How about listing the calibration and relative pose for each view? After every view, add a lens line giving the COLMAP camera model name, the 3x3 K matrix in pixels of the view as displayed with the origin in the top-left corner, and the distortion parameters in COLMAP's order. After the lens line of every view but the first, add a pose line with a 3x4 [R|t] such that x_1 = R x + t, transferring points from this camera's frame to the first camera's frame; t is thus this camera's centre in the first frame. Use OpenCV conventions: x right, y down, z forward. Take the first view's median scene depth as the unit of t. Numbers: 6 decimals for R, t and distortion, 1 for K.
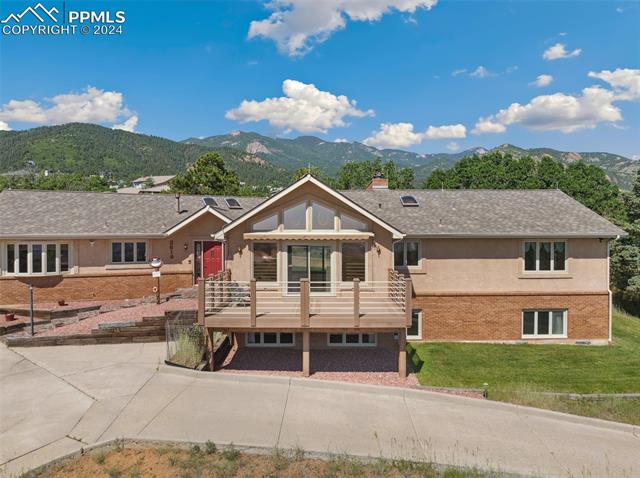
lens RADIAL K [[453.9, 0, 320.0], [0, 453.9, 239.0], [0, 0, 1]] dist [-0.039547, 0.004270]
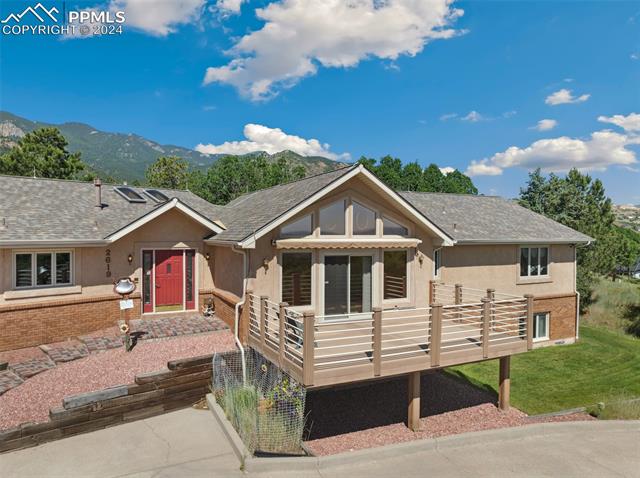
lens RADIAL K [[458.2, 0, 320.0], [0, 458.2, 239.0], [0, 0, 1]] dist [-0.038101, 0.001401]
pose [[0.892802, -0.000192, 0.450449, -0.421610], [0.000465, 1.000000, -0.000497, -0.013466], [-0.450449, 0.000653, 0.892802, 0.319582]]
